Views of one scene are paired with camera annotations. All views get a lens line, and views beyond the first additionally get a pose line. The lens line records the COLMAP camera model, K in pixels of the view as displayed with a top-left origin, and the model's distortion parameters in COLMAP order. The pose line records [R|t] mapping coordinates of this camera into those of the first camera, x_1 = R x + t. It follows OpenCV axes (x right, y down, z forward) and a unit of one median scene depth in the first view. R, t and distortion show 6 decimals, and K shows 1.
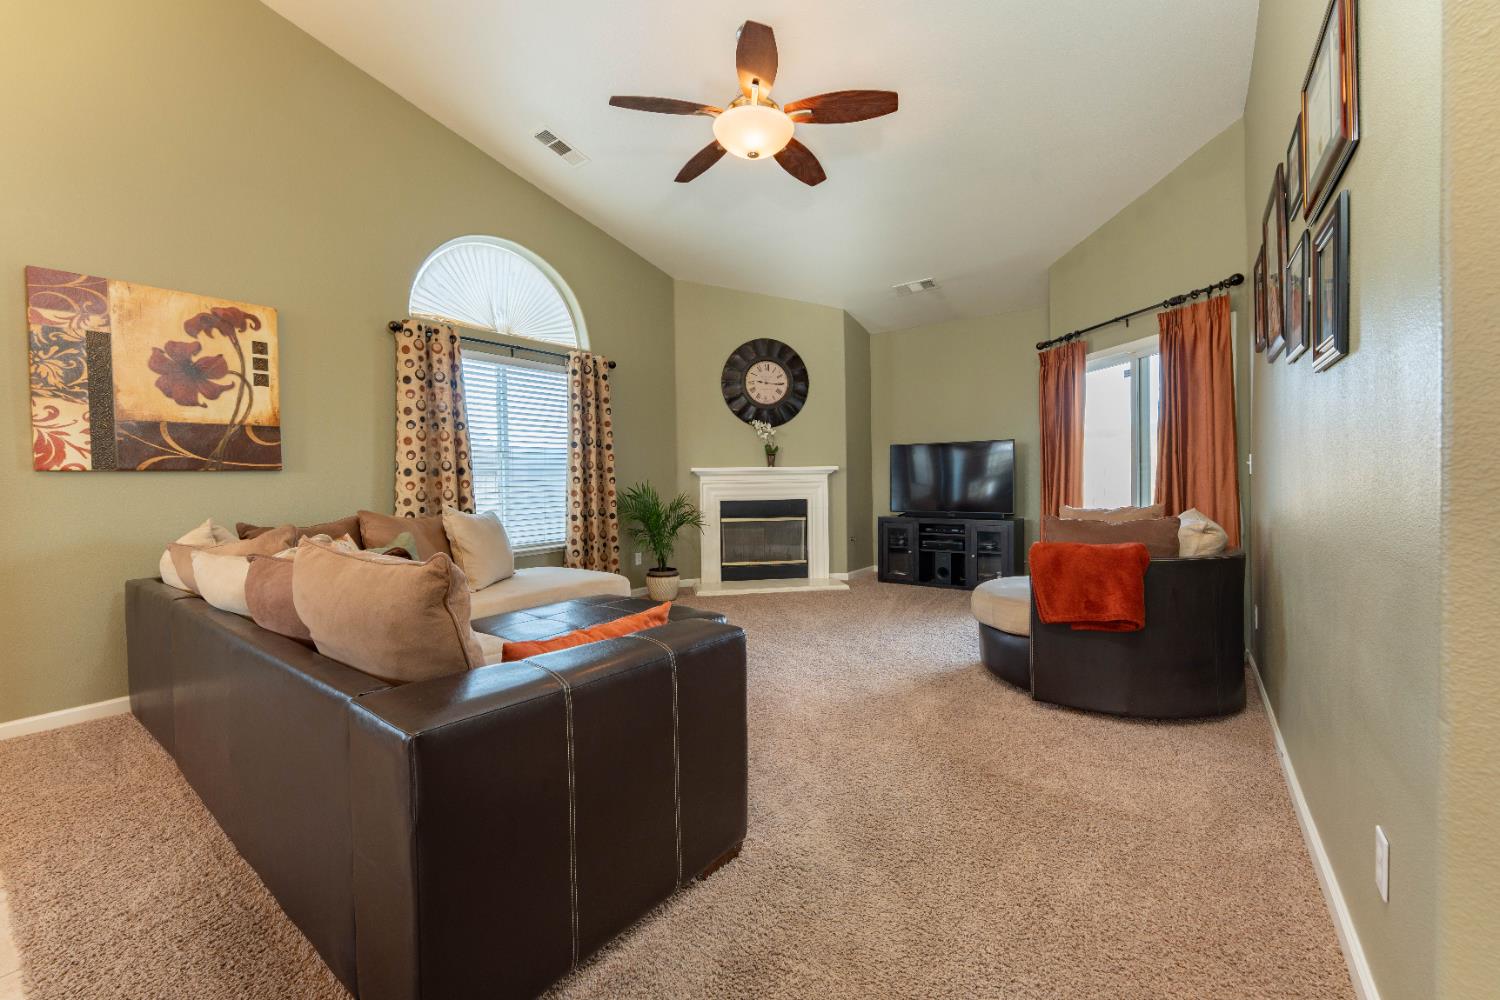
lens RADIAL K [[594.7, 0, 749.1], [0, 594.7, 489.5], [0, 0, 1]] dist [0.000733, -0.000234]
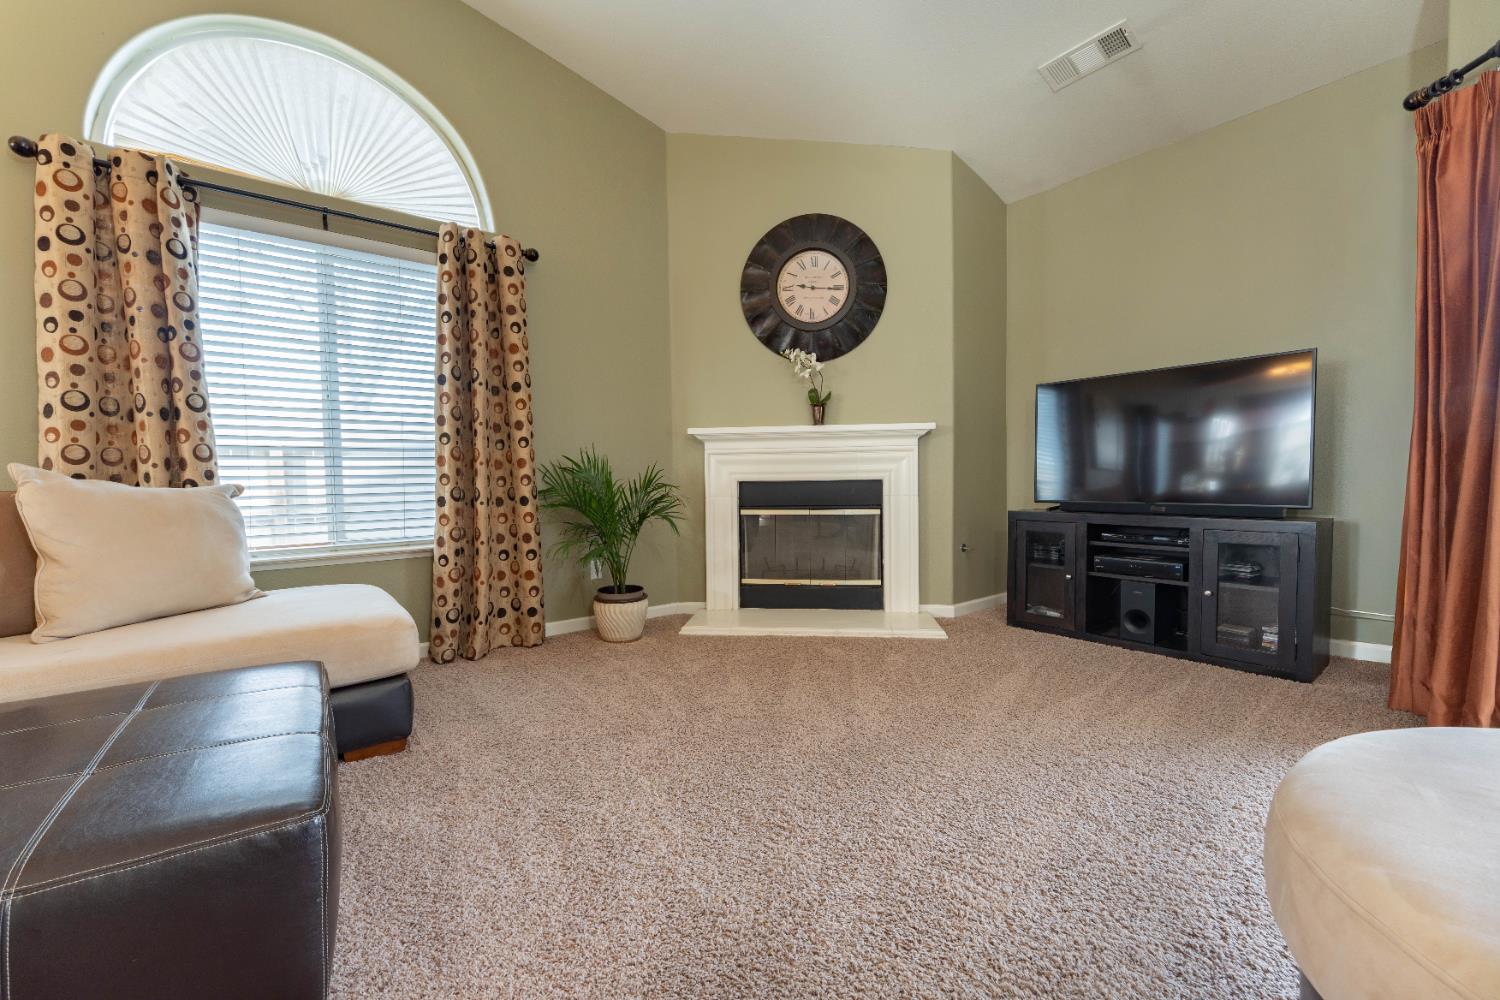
lens RADIAL K [[594.7, 0, 747.6], [0, 594.7, 501.5], [0, 0, 1]] dist [0.000733, -0.000234]
pose [[0.964472, 0.011156, -0.263948, 0.133898], [-0.004467, 0.999654, 0.025930, 0.025048], [0.264146, -0.023829, 0.964188, 0.411200]]
